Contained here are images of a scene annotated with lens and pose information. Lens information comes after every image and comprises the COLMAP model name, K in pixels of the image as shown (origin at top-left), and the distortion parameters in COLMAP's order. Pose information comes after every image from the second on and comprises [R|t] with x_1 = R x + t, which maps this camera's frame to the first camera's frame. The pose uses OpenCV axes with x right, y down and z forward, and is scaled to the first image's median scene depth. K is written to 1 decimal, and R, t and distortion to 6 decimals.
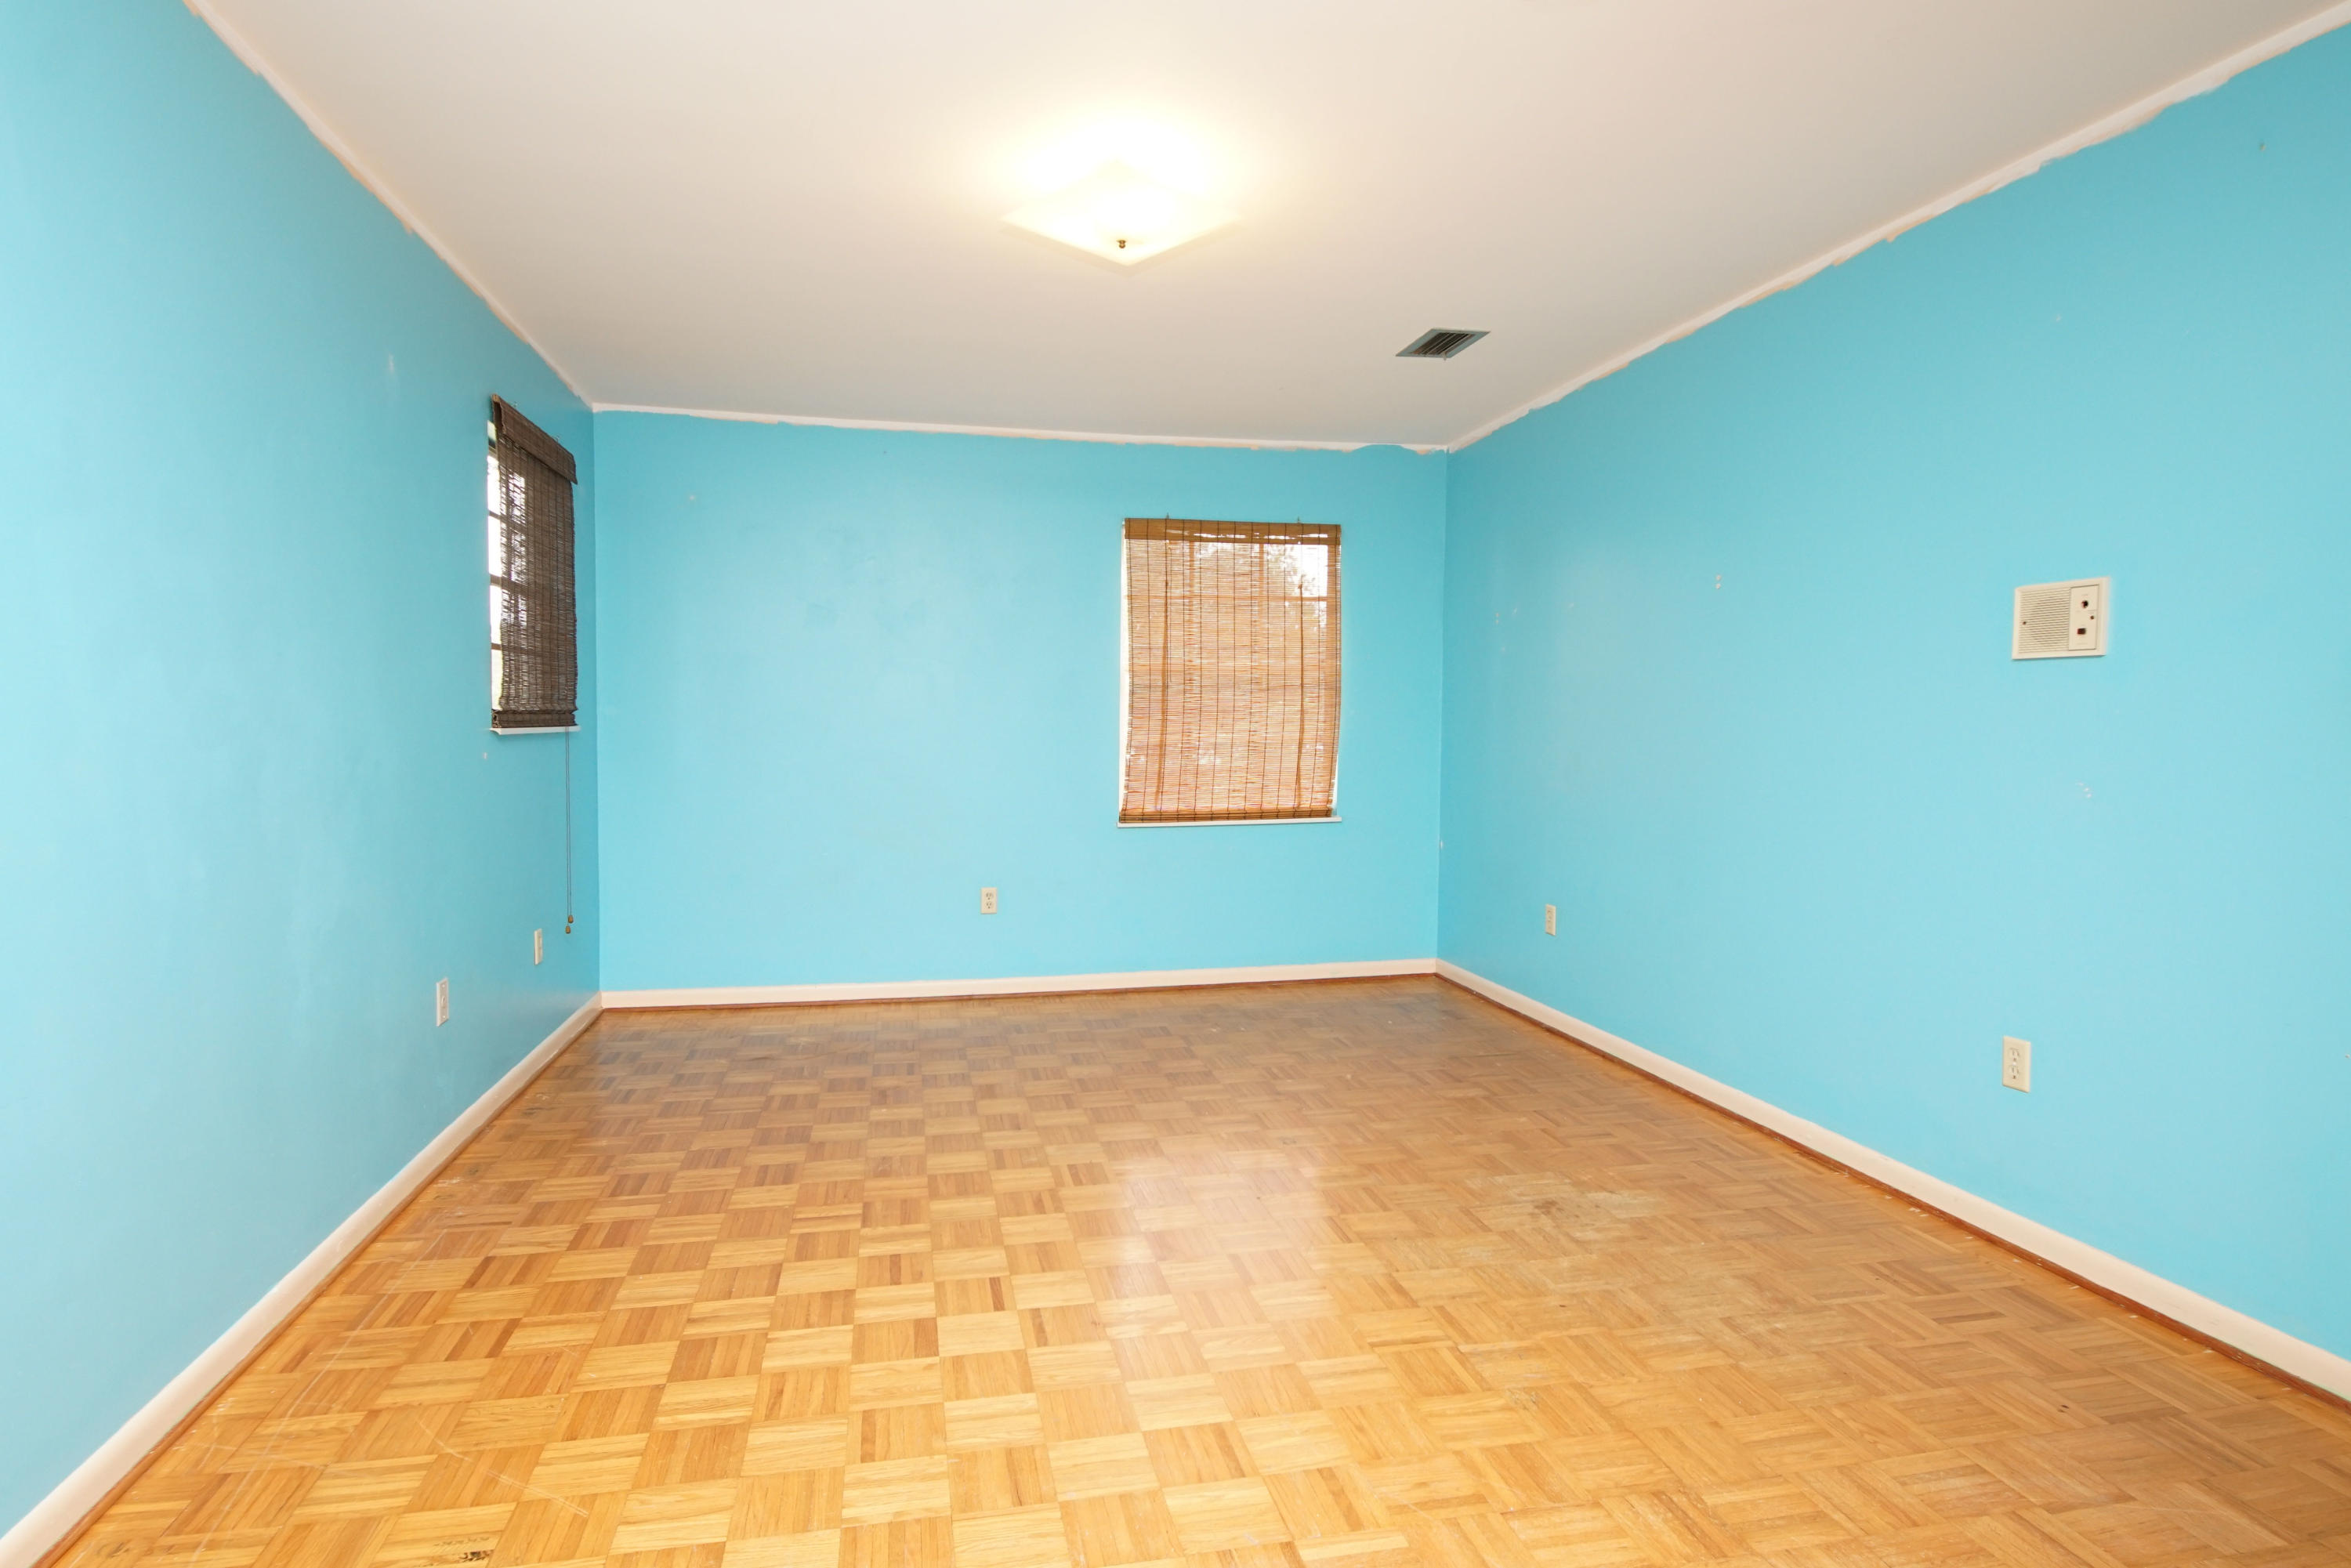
lens RADIAL K [[1260.4, 0, 1152.3], [0, 1260.4, 768.0], [0, 0, 1]] dist [0.041949, -0.039245]
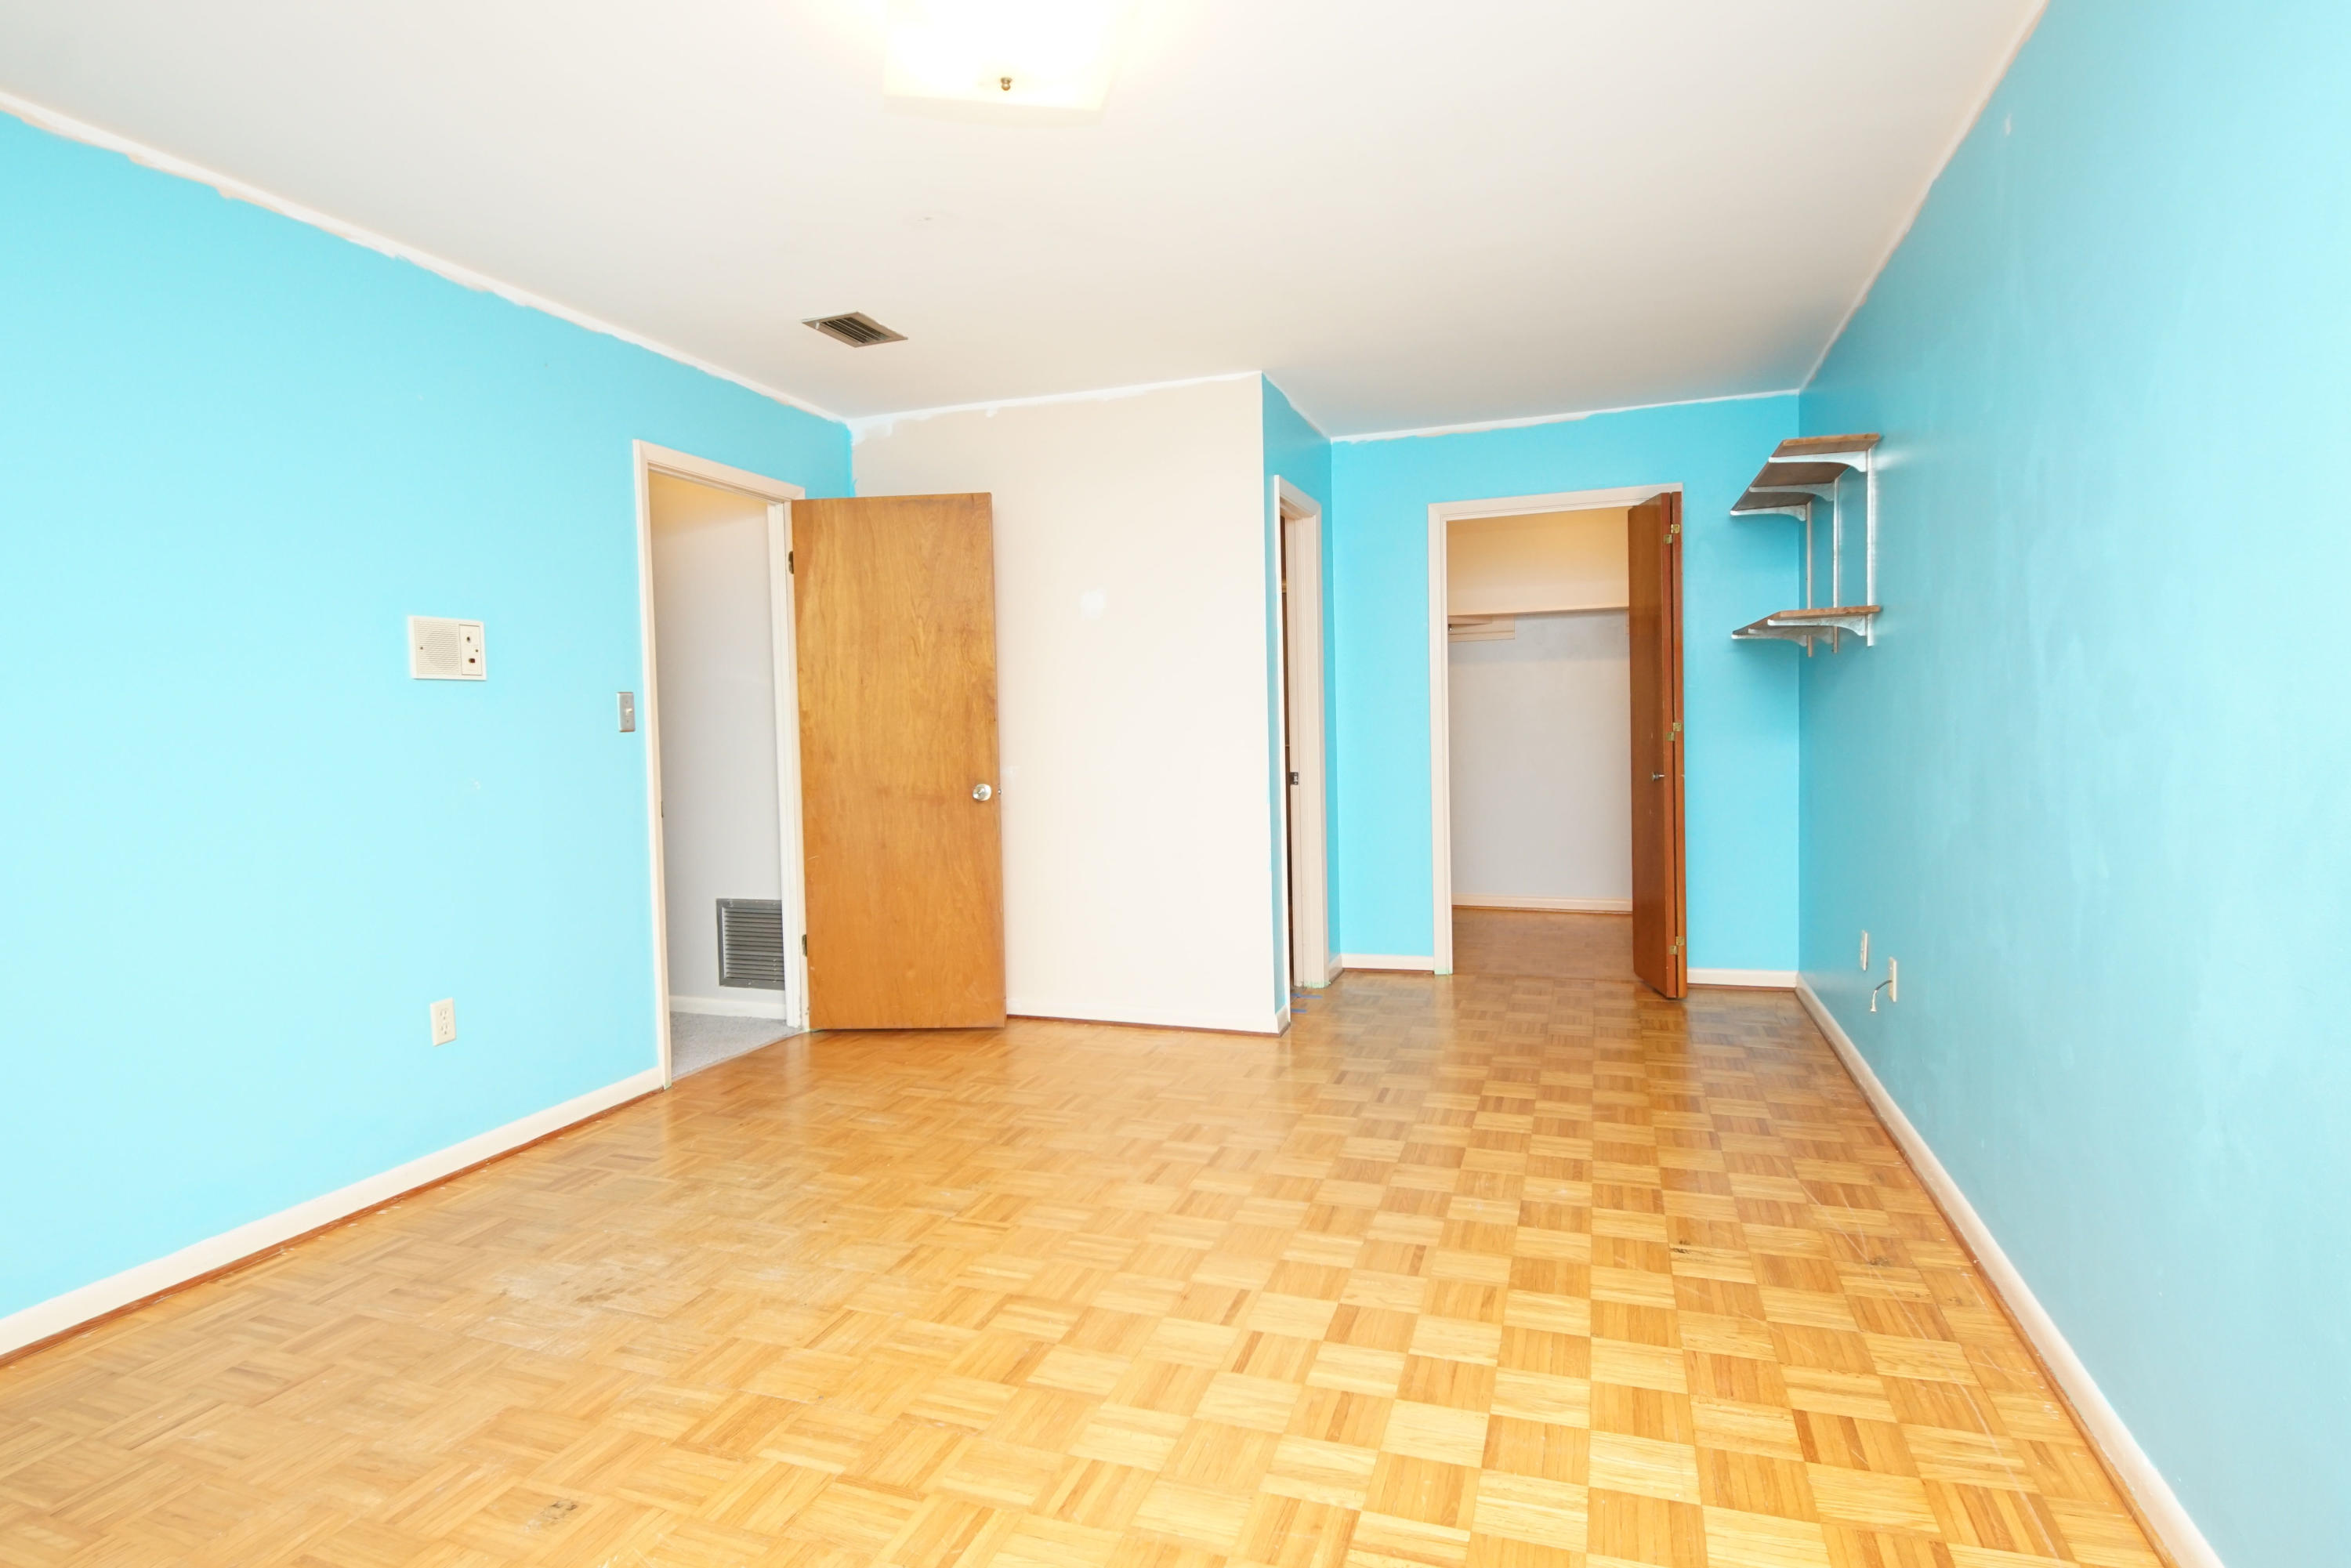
lens RADIAL K [[1260.4, 0, 1152.3], [0, 1260.4, 768.0], [0, 0, 1]] dist [0.041949, -0.039245]
pose [[-0.856889, -0.008649, 0.515428, -0.532239], [0.039032, 0.995900, 0.081602, -0.078571], [-0.514021, 0.090042, -0.853039, 1.785218]]
